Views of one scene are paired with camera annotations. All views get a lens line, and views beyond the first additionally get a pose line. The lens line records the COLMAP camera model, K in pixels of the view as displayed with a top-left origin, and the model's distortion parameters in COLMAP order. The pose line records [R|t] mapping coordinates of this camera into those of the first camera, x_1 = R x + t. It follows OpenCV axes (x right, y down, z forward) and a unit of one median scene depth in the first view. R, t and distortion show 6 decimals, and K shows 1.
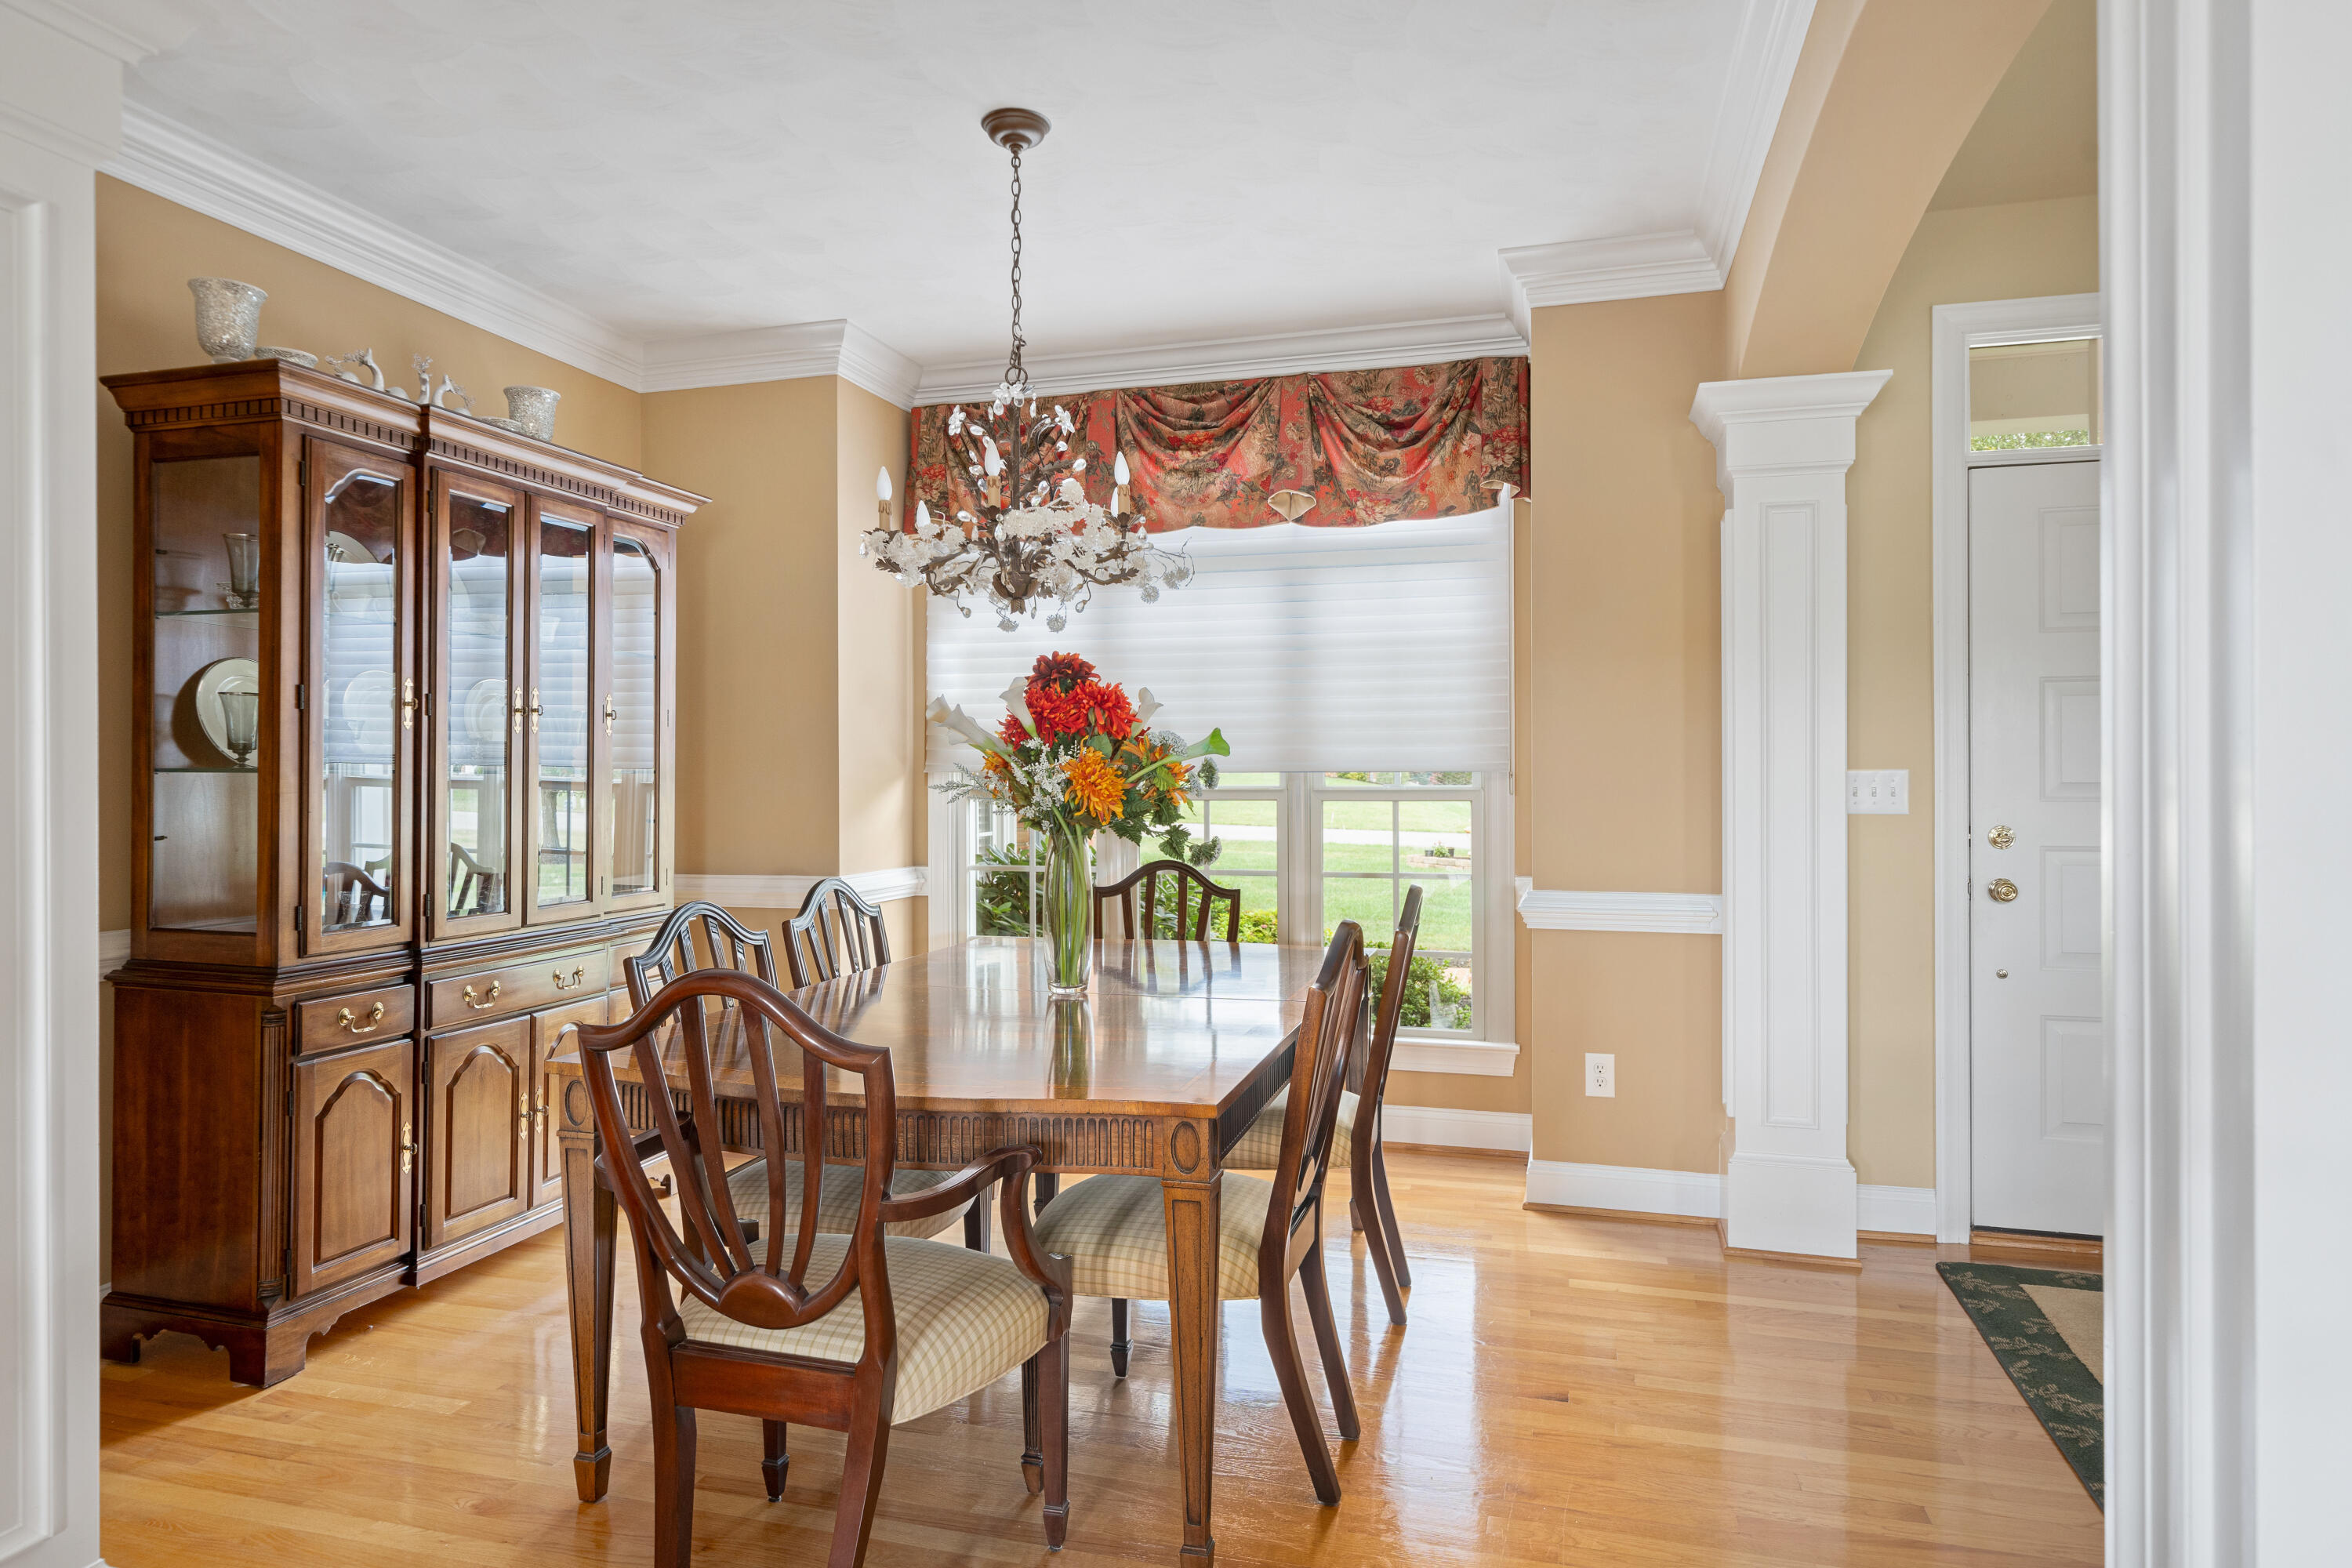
lens RADIAL K [[1322.9, 0, 1176.0], [0, 1322.9, 784.0], [0, 0, 1]] dist [-0.000678, -0.000160]
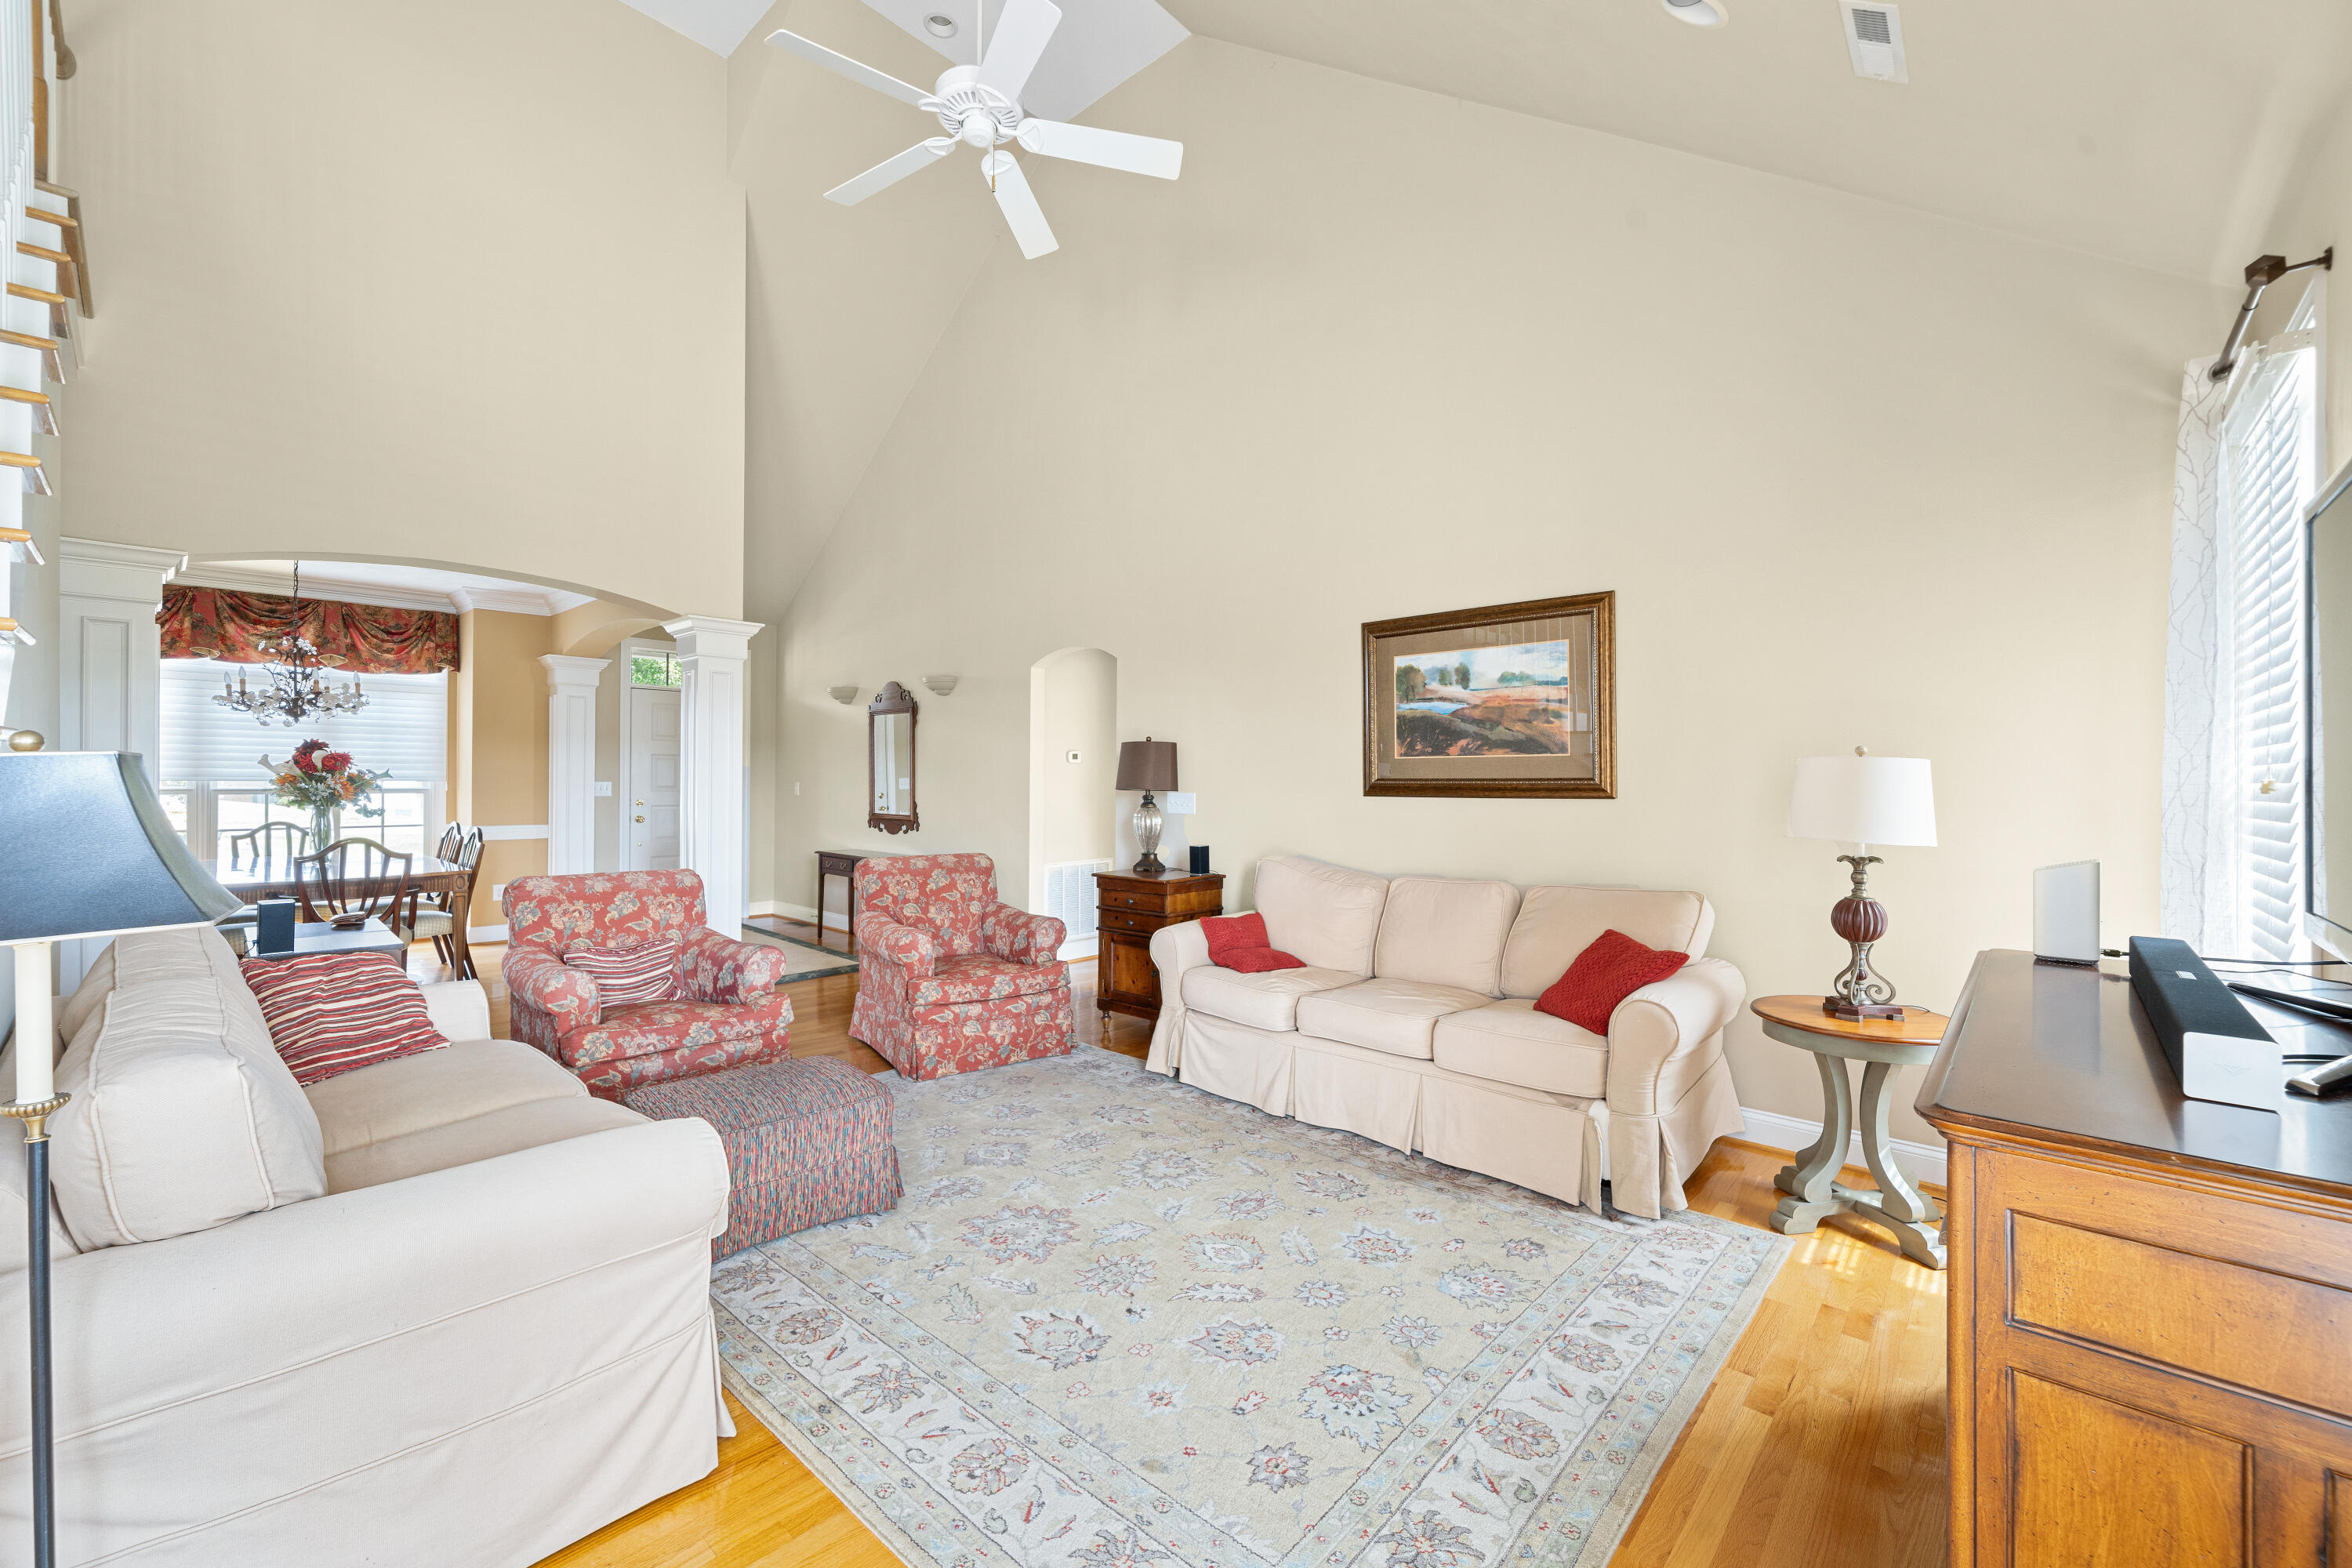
lens RADIAL K [[964.0, 0, 1176.0], [0, 964.0, 784.0], [0, 0, 1]] dist [-0.000823, -0.000055]
pose [[0.438310, -0.001691, 0.898822, -0.765282], [-0.000752, 0.999997, 0.002249, -0.009287], [-0.898824, -0.001662, 0.438307, -1.004046]]
